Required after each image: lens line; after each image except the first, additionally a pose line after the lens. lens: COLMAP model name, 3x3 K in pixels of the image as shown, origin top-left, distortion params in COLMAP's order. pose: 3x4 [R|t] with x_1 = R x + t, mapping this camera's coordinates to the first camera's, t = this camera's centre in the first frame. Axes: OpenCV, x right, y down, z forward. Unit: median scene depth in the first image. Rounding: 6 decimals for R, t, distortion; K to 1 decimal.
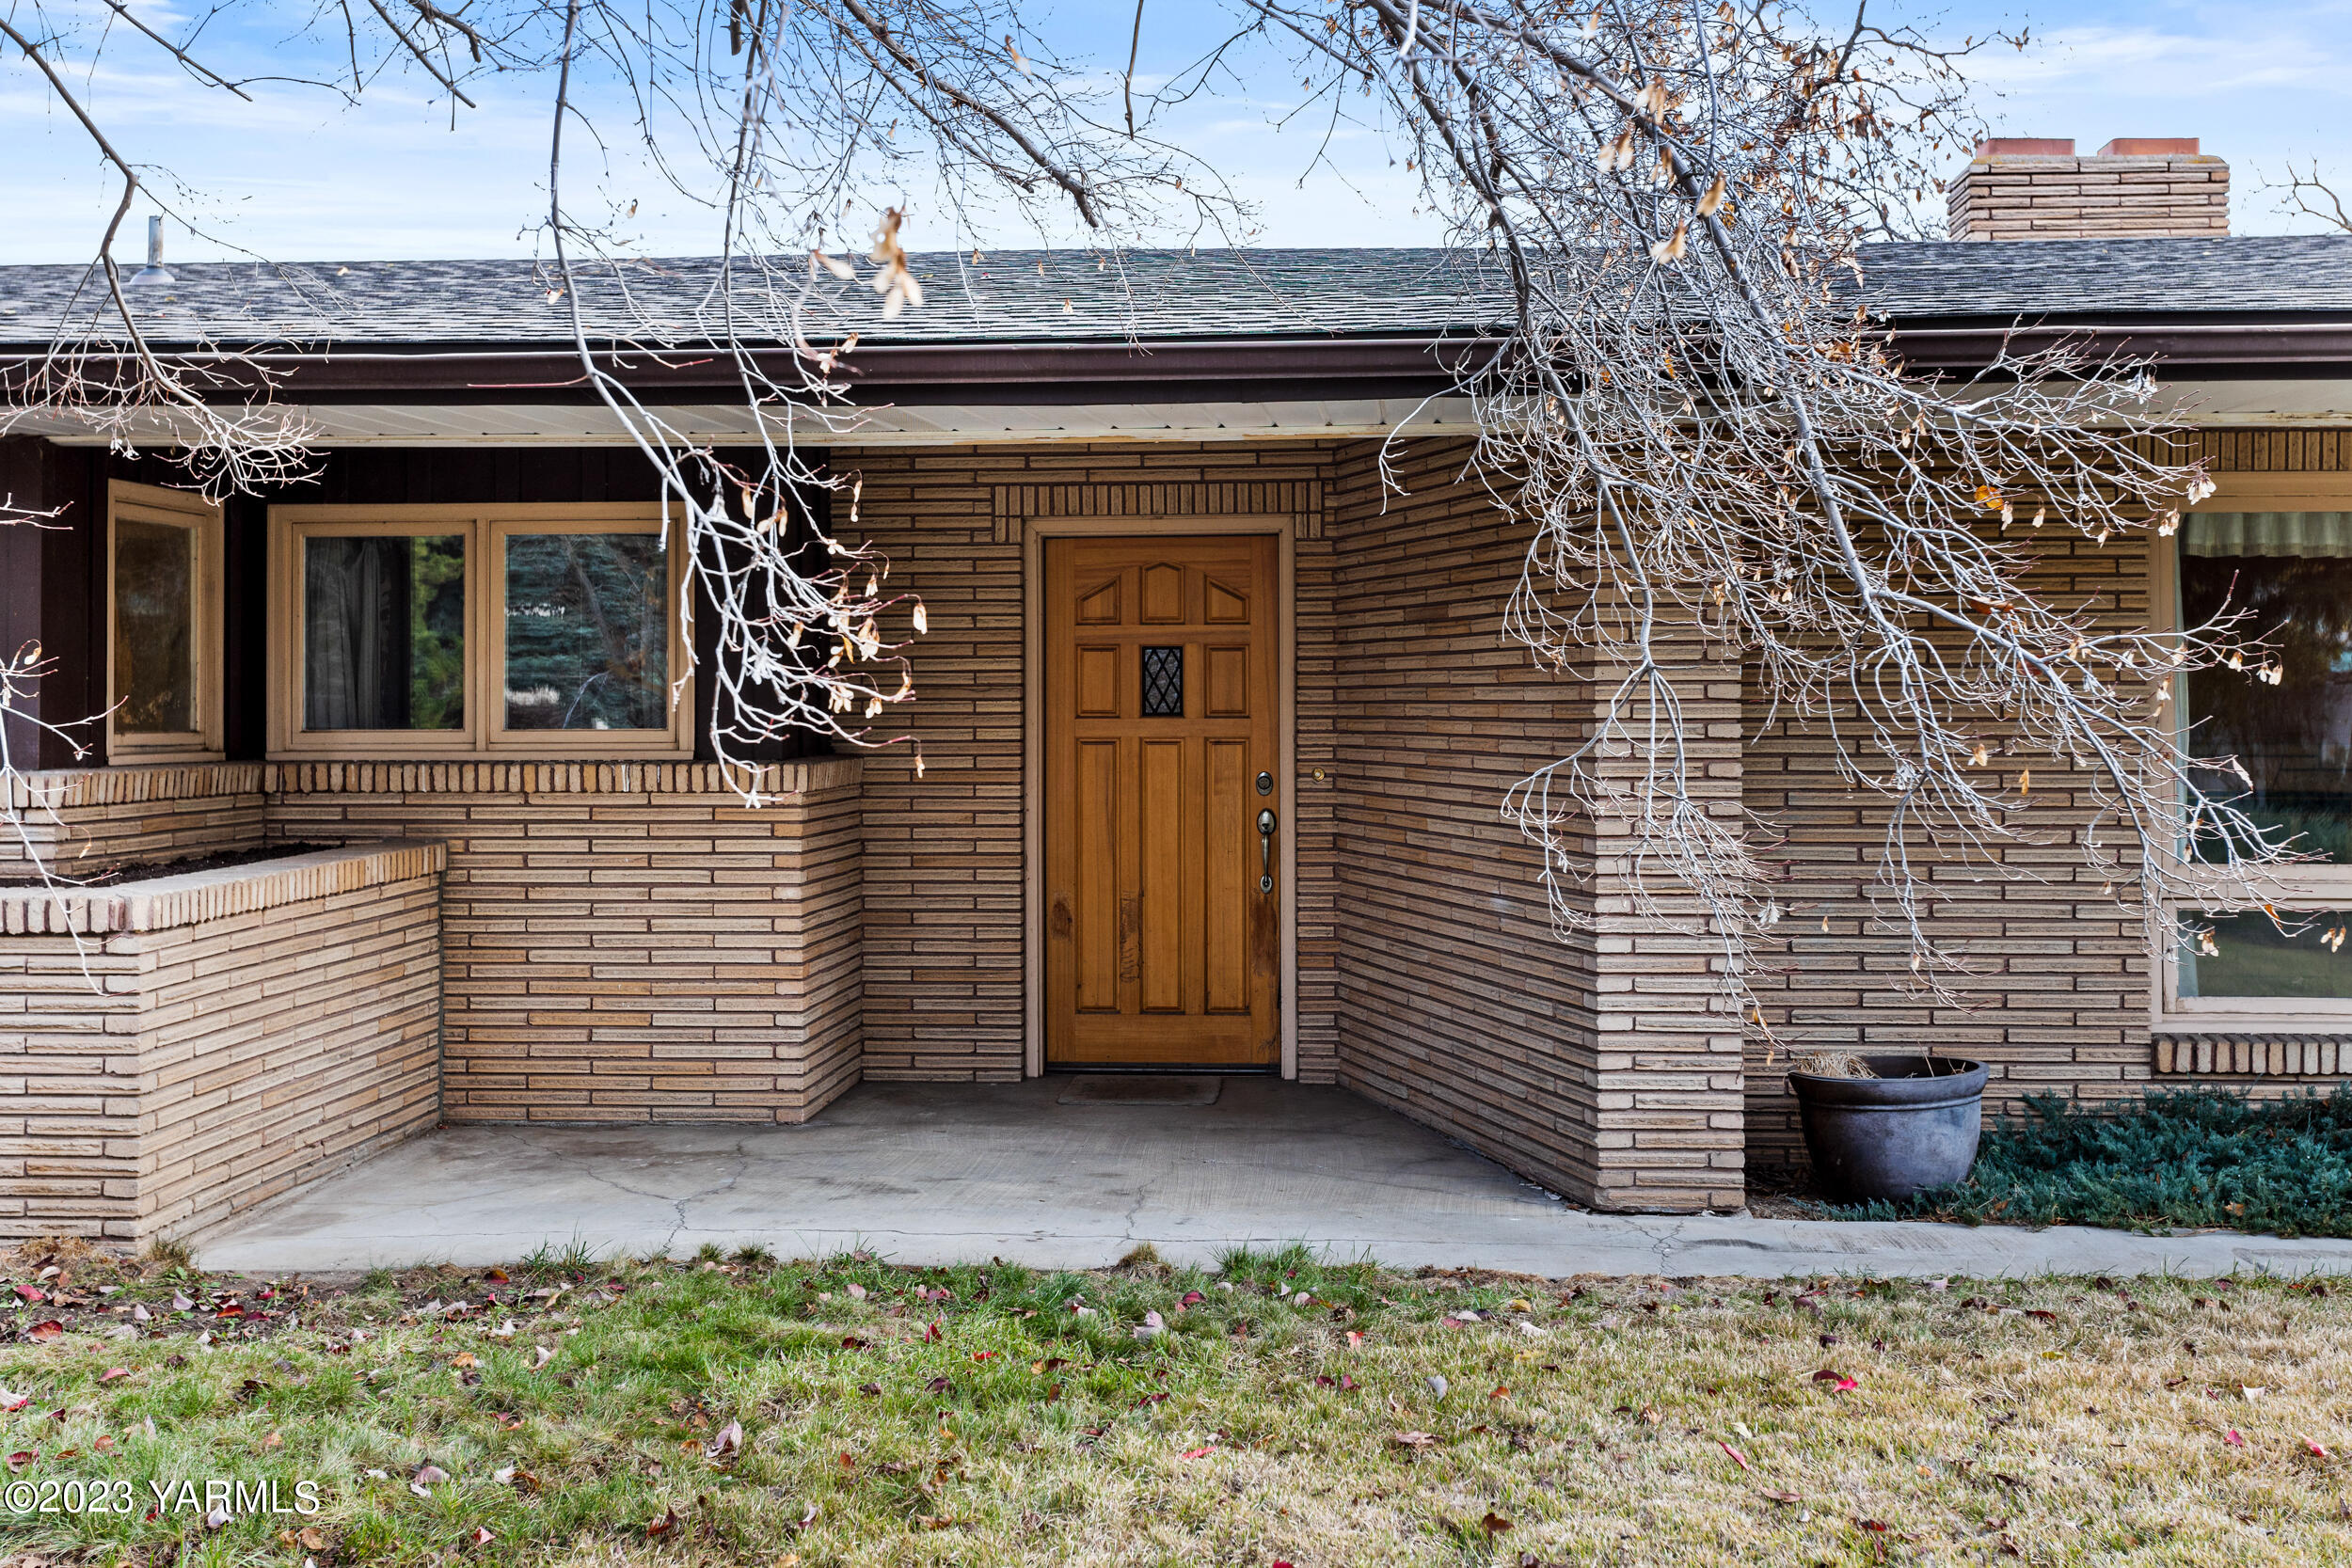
lens RADIAL K [[2791.5, 0, 1240.9], [0, 2791.5, 680.4], [0, 0, 1]] dist [-0.006793, -0.009393]
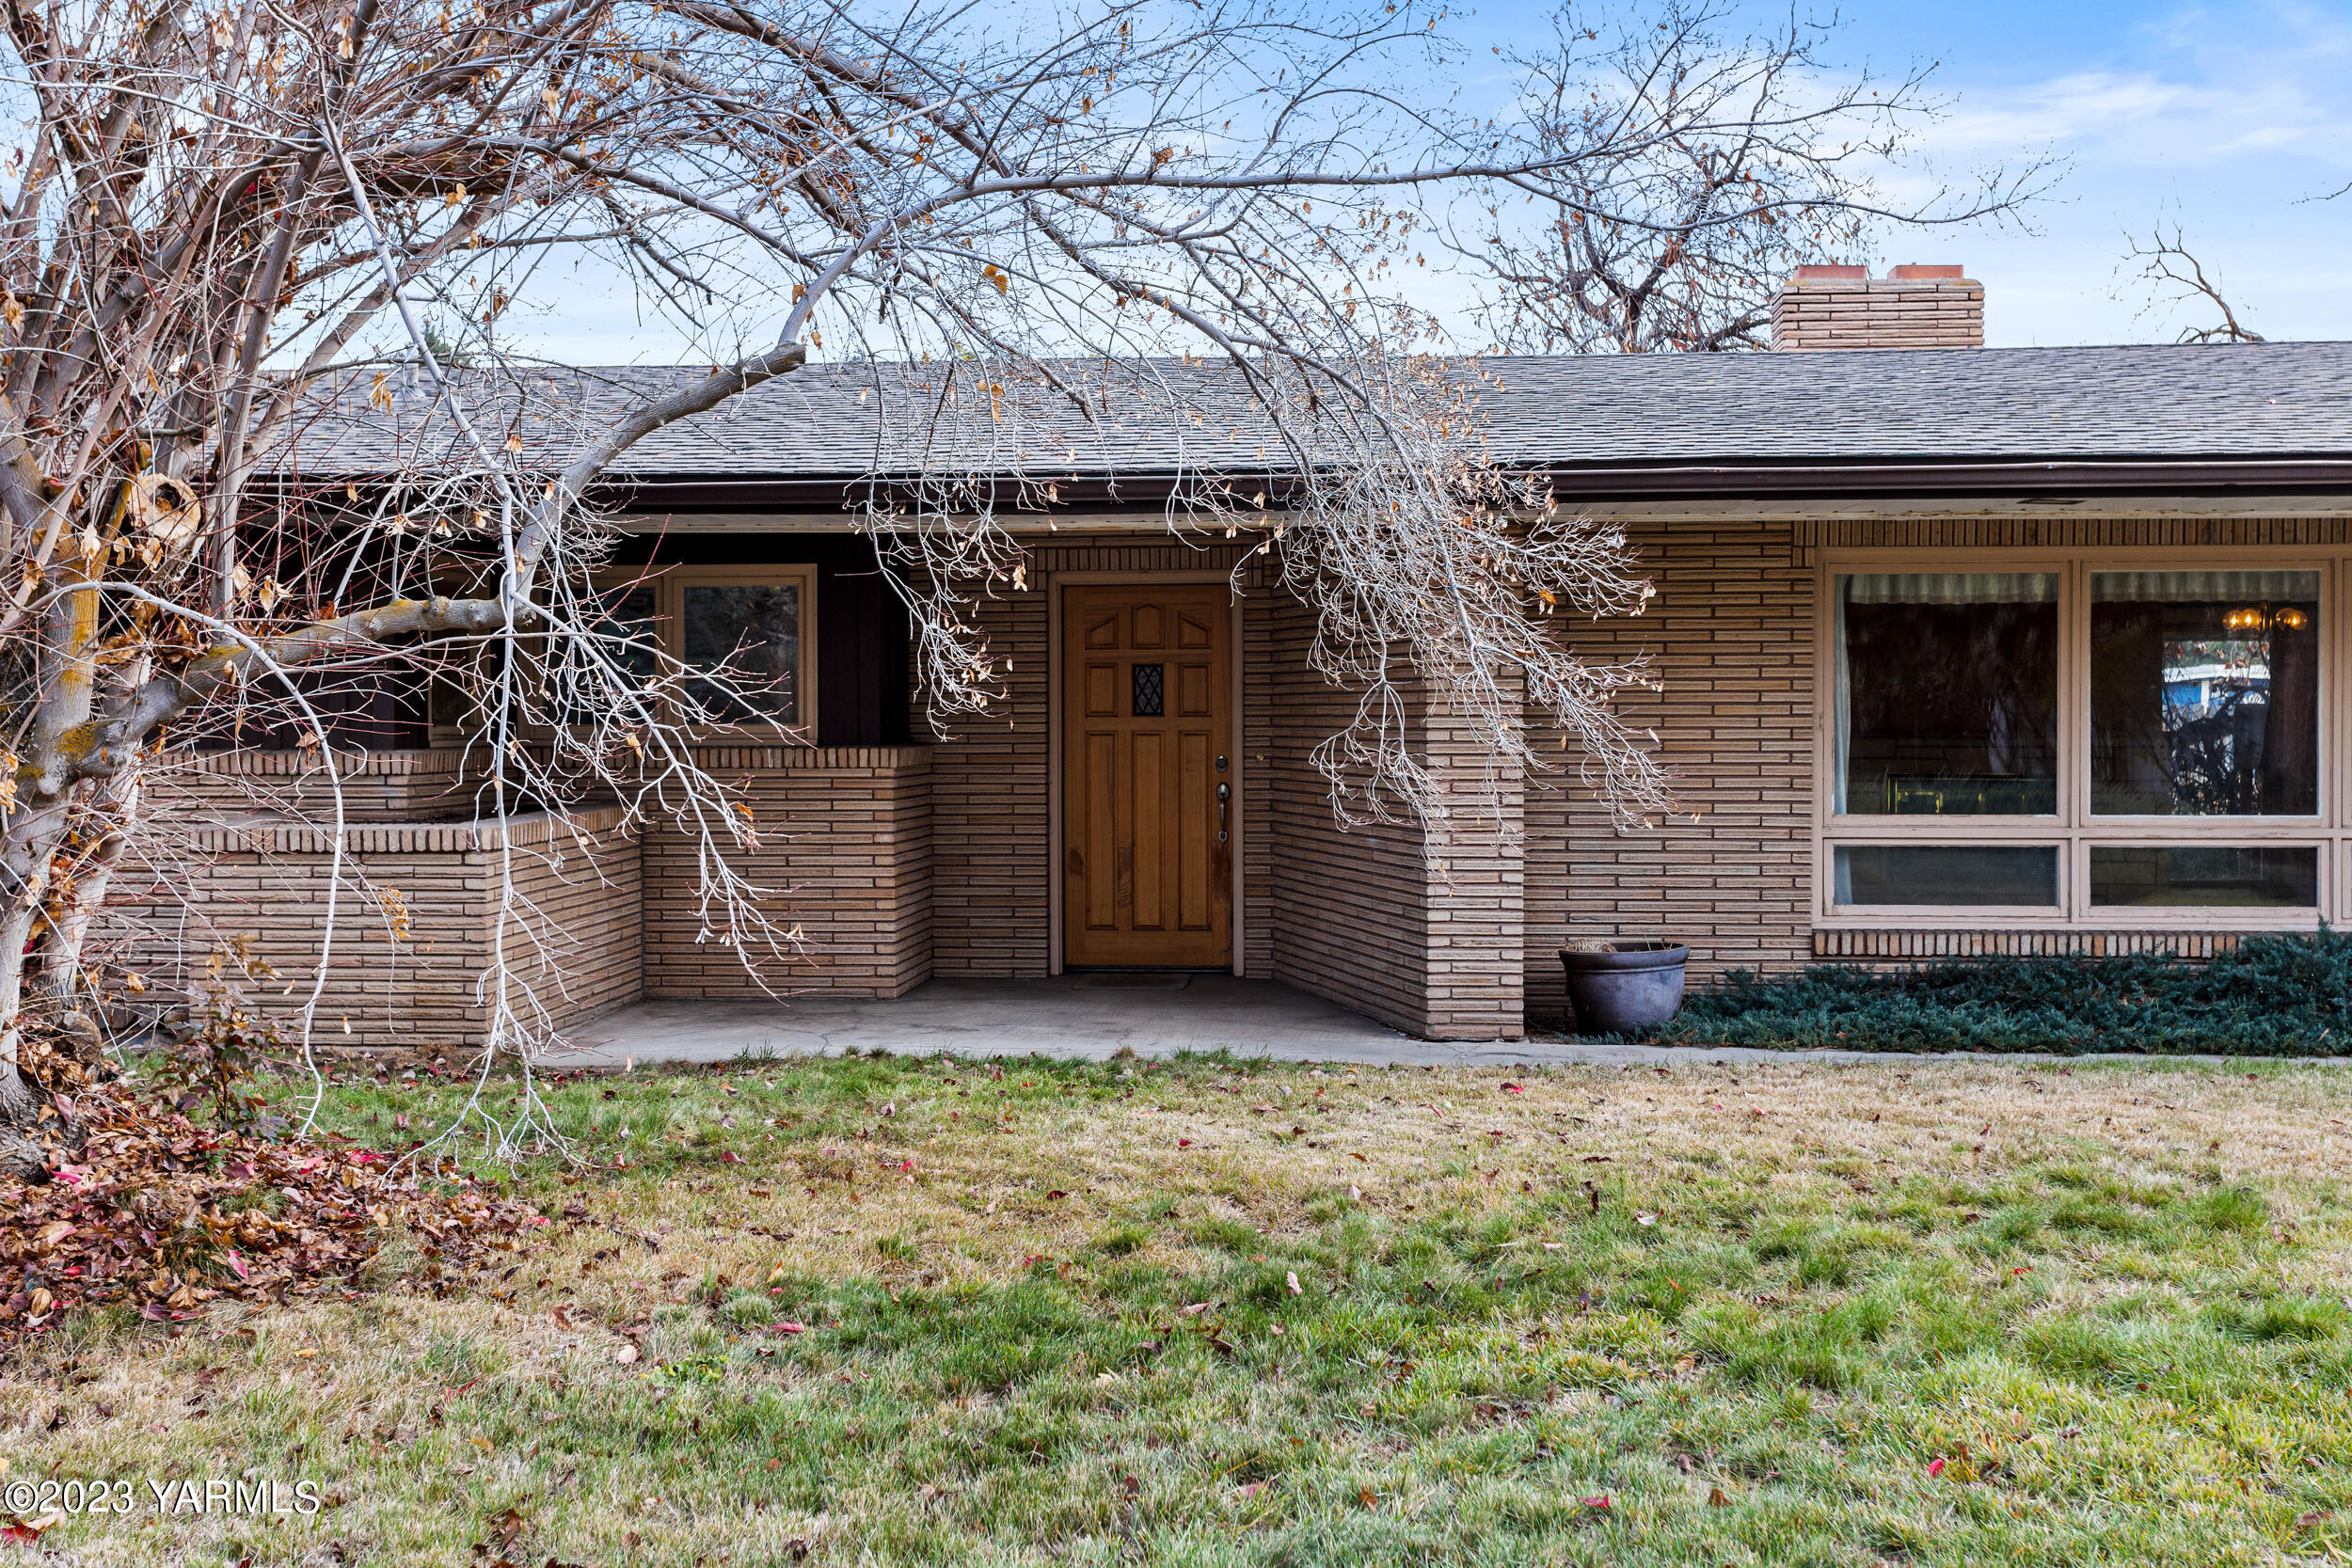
lens RADIAL K [[2851.0, 0, 1176.0], [0, 2851.0, 784.0], [0, 0, 1]] dist [-0.004562, -0.014035]
pose [[0.999512, 0.000628, -0.031238, 0.037053], [0.000417, 0.999441, 0.033440, -0.000501], [0.031242, -0.033437, 0.998952, -0.511875]]
